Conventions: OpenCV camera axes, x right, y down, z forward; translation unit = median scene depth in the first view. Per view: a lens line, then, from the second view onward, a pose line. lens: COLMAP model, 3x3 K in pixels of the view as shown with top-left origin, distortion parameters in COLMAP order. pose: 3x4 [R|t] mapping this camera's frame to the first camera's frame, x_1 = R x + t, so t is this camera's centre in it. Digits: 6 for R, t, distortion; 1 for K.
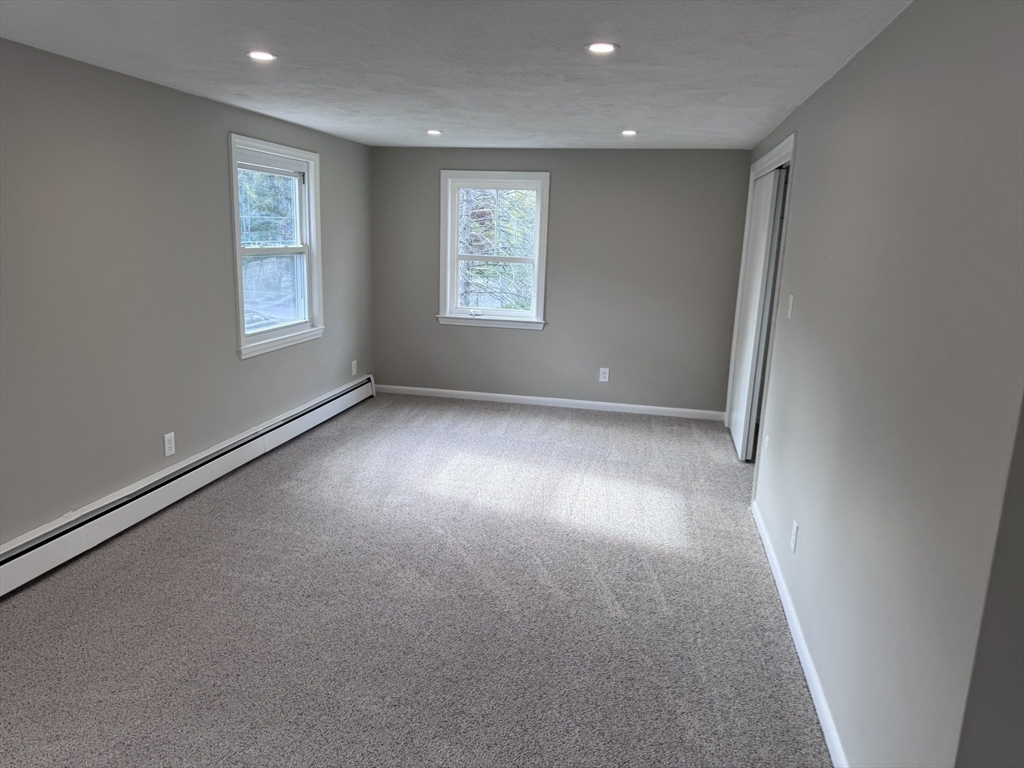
lens RADIAL K [[725.8, 0, 512.0], [0, 725.8, 384.0], [0, 0, 1]] dist [0.121898, -0.153285]
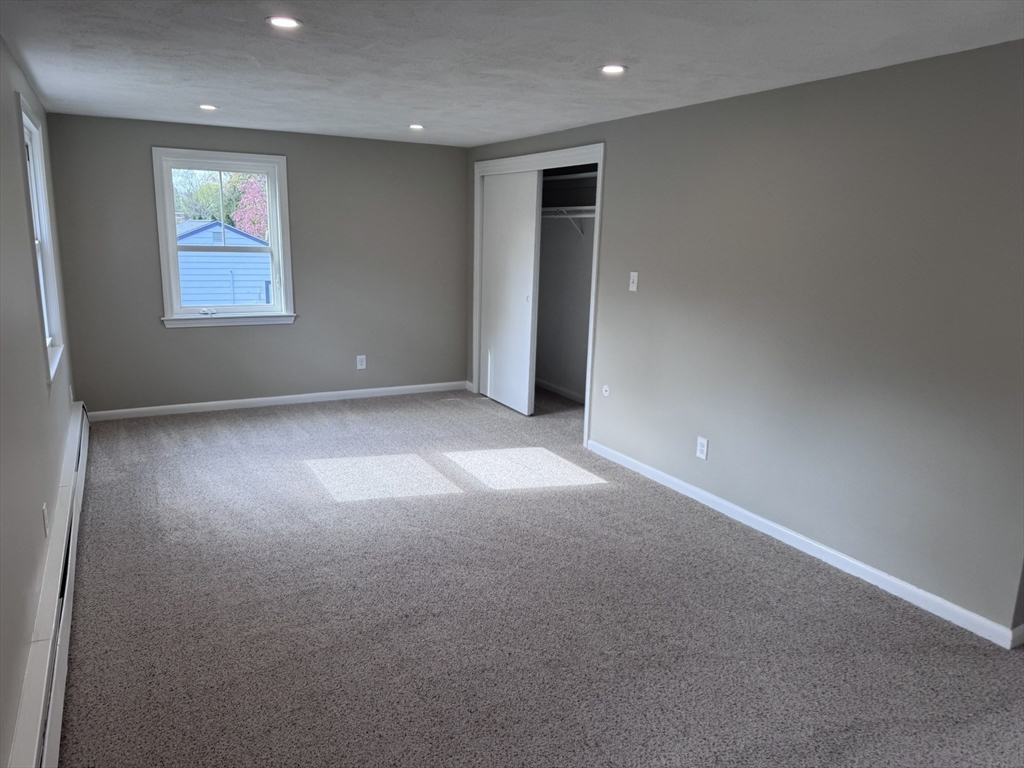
lens RADIAL K [[724.3, 0, 514.5], [0, 724.3, 381.1], [0, 0, 1]] dist [0.117701, -0.250505]
pose [[0.756402, -0.145878, 0.637632, -0.457214], [0.134501, 0.988671, 0.066634, -0.032325], [-0.640129, 0.035360, 0.767453, 0.119792]]
